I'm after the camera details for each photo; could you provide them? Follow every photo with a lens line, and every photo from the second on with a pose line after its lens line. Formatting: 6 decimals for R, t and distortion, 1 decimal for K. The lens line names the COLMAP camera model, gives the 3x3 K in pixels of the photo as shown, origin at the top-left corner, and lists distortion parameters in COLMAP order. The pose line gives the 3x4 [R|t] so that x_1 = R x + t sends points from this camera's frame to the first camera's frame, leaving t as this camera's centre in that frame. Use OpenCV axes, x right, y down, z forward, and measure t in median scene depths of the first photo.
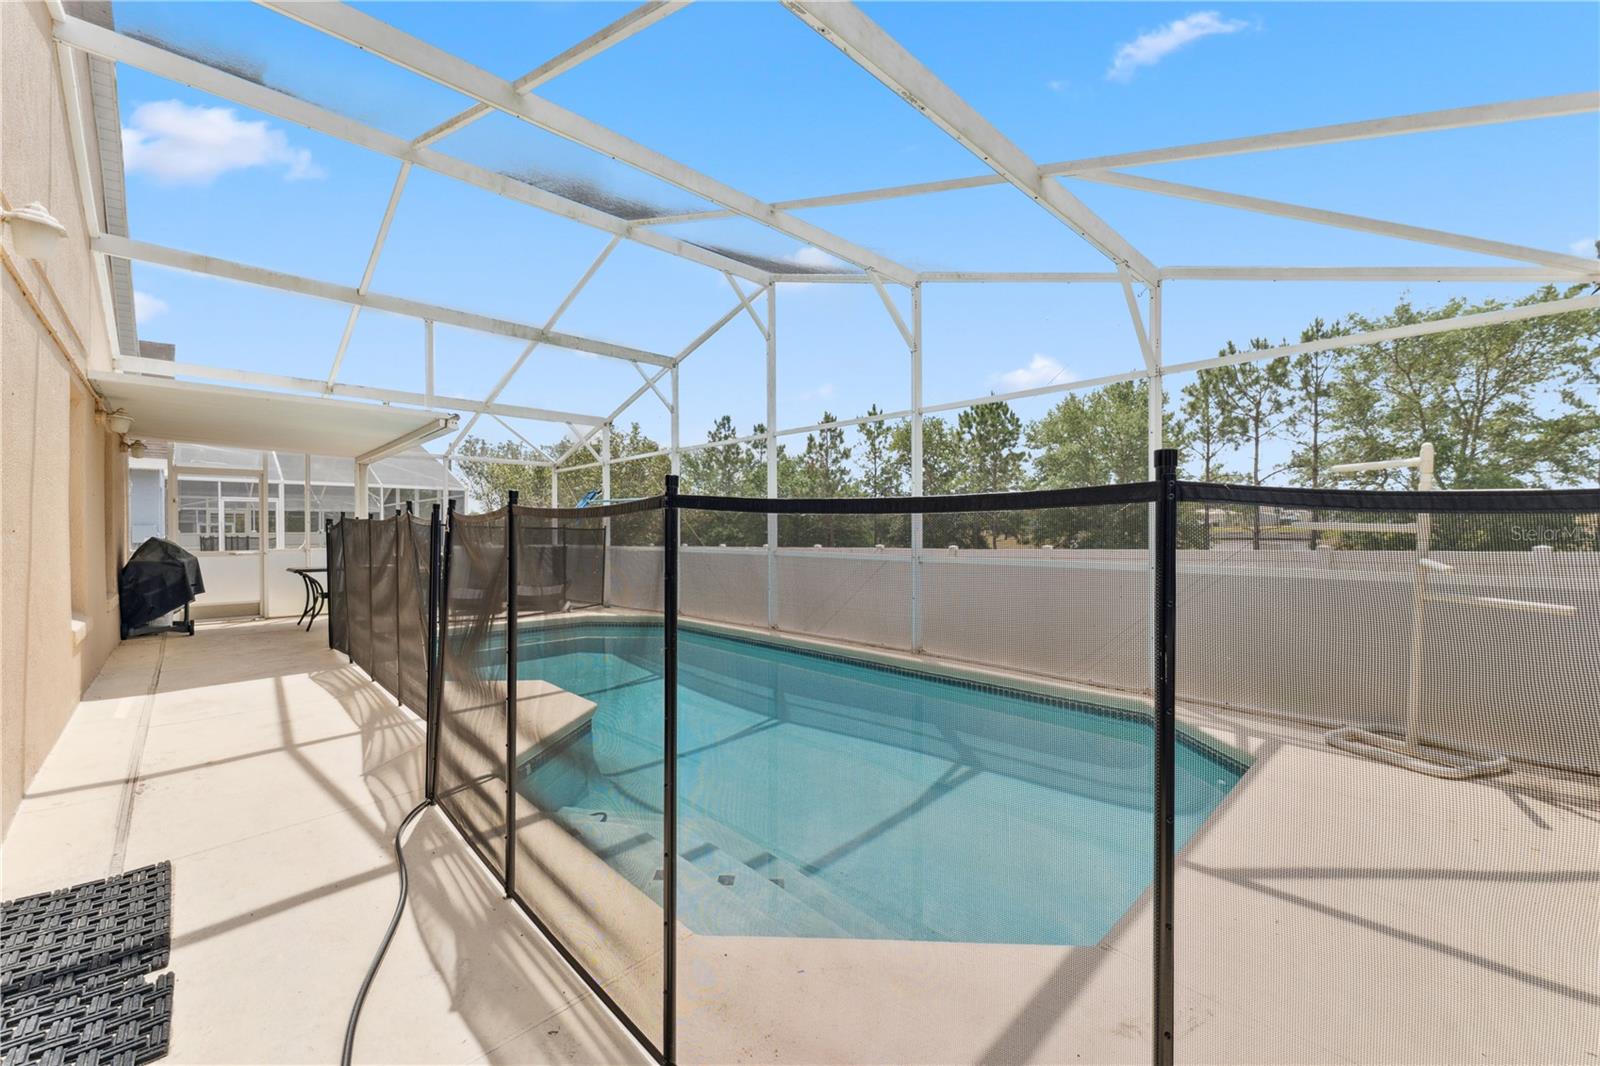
lens RADIAL K [[645.9, 0, 802.7], [0, 645.9, 531.5], [0, 0, 1]] dist [0.002101, 0.000793]
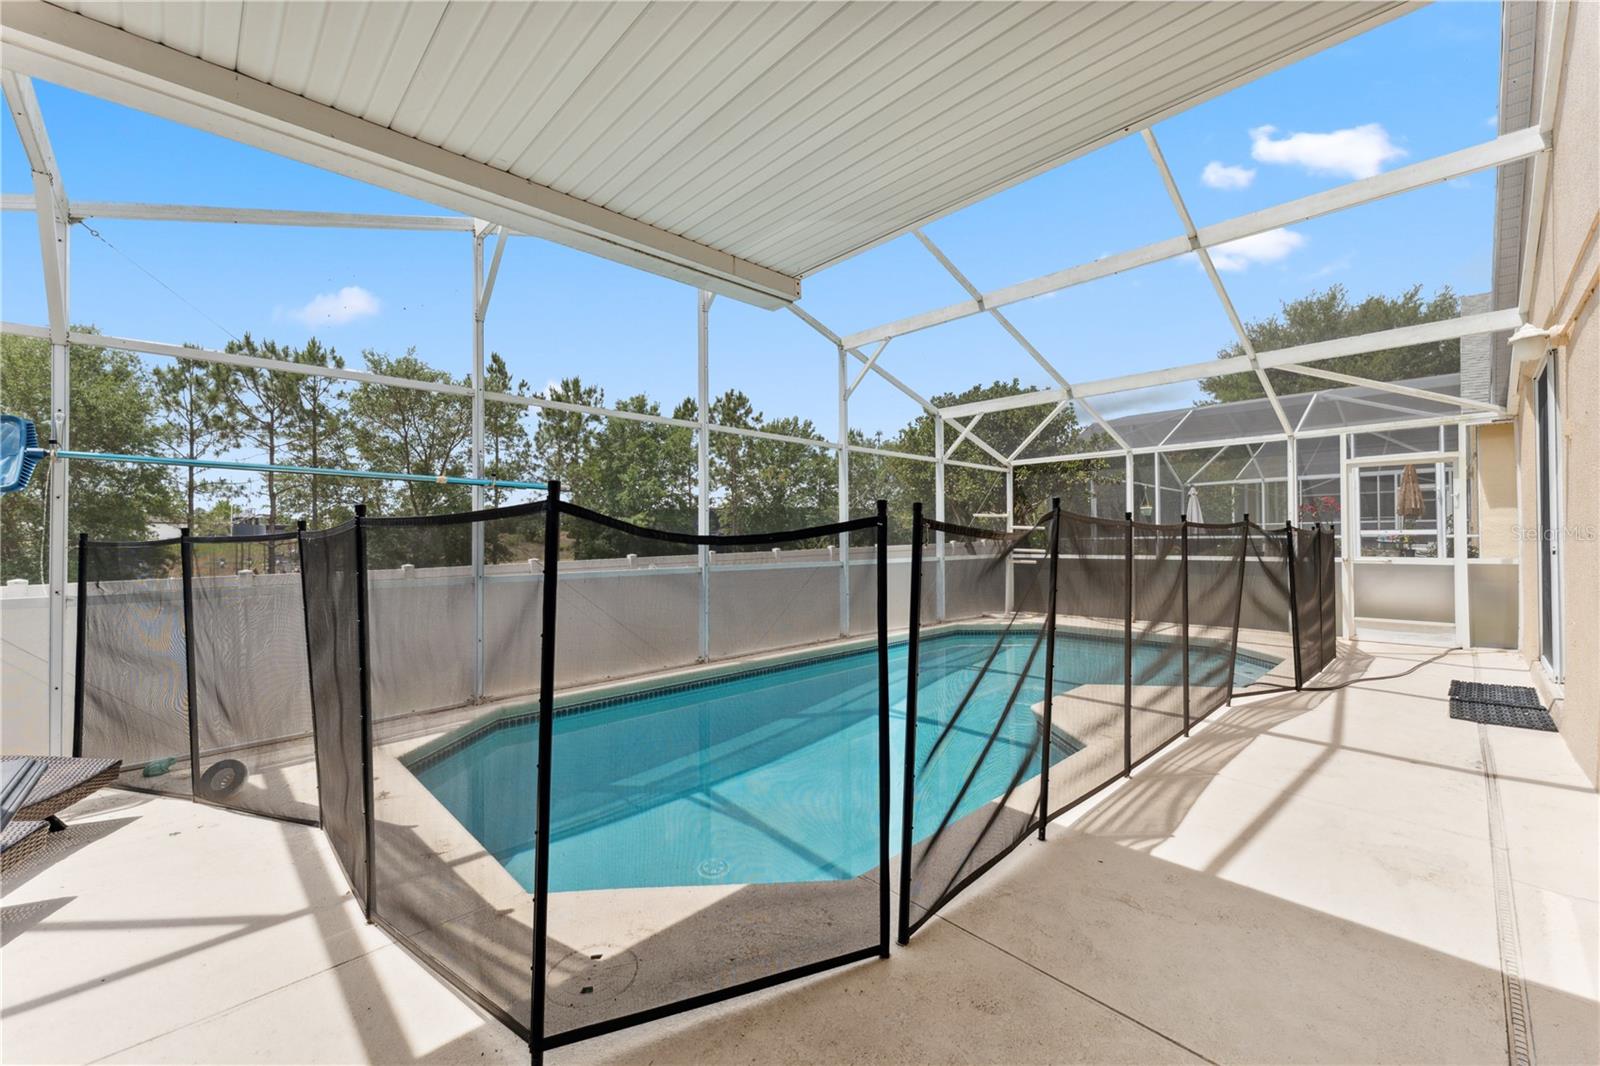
lens RADIAL K [[645.9, 0, 797.7], [0, 645.9, 537.7], [0, 0, 1]] dist [0.002101, 0.000793]
pose [[-0.000402, 0.004017, 0.999992, -0.734330], [0.013972, 0.999894, -0.004011, -0.000615], [-0.999902, 0.013970, -0.000458, 0.747737]]
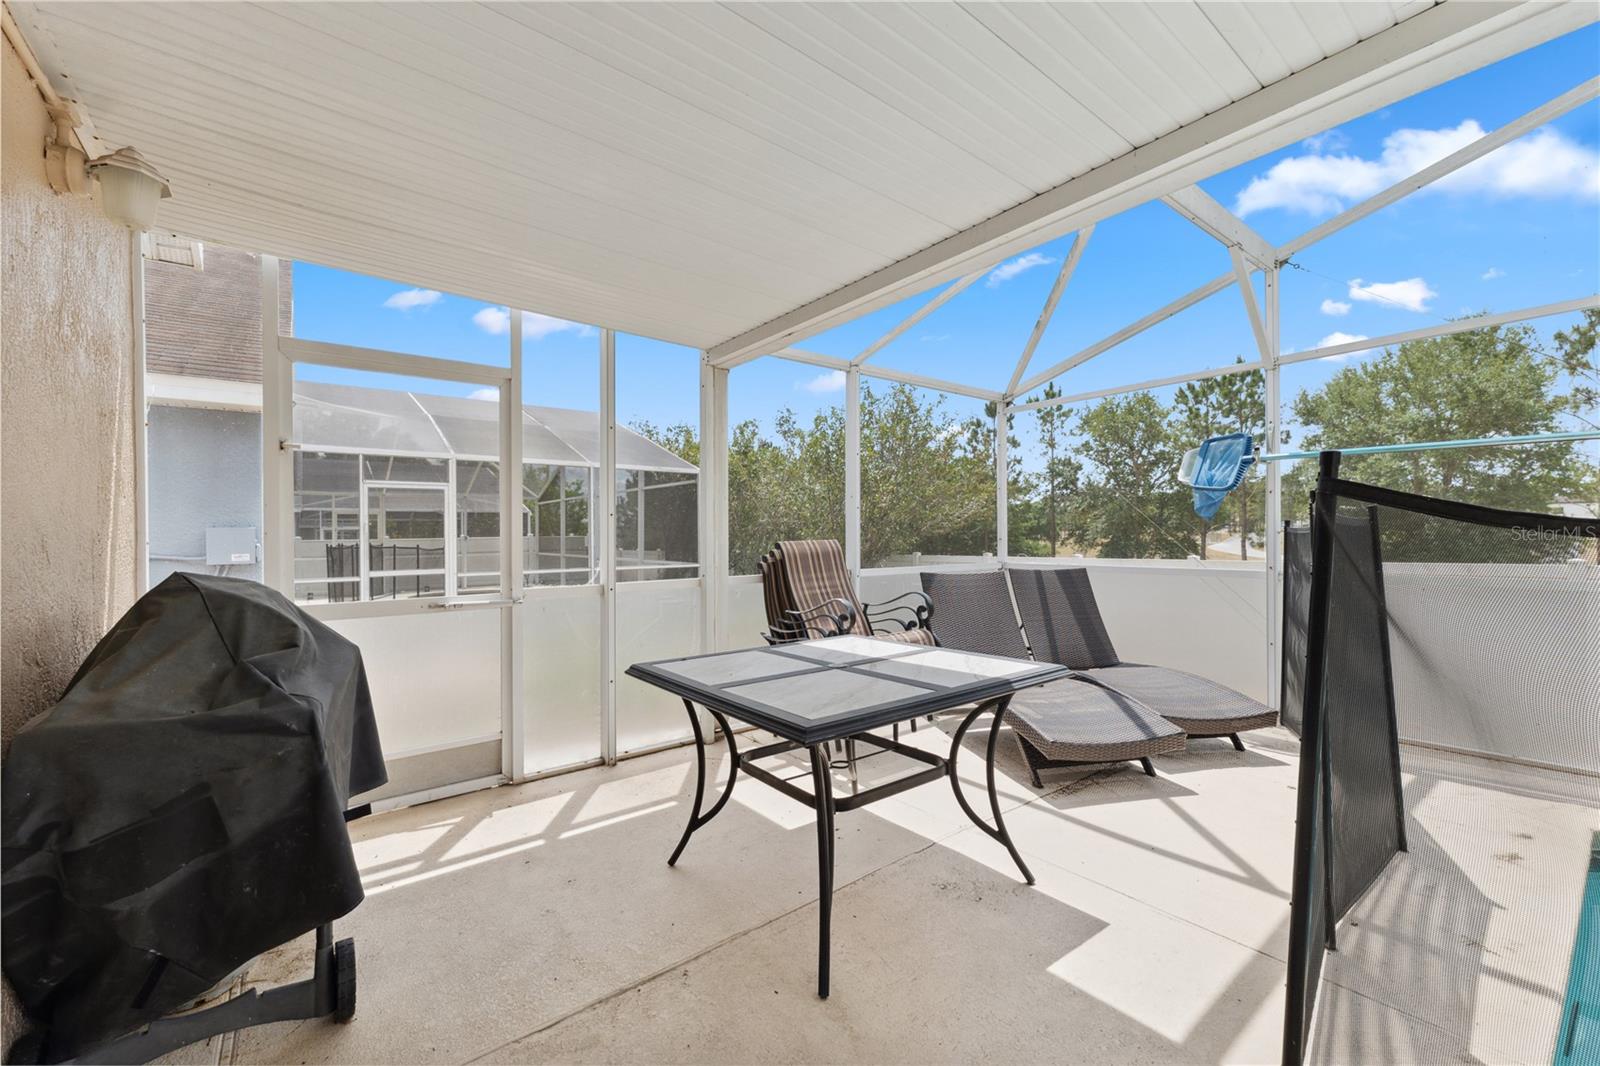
lens RADIAL K [[645.9, 0, 792.0], [0, 645.9, 534.3], [0, 0, 1]] dist [0.002101, 0.000793]
pose [[0.992907, -0.004094, -0.118824, -0.594370], [0.003965, 0.999991, -0.001326, -0.001892], [0.118829, 0.000845, 0.992914, 0.620172]]
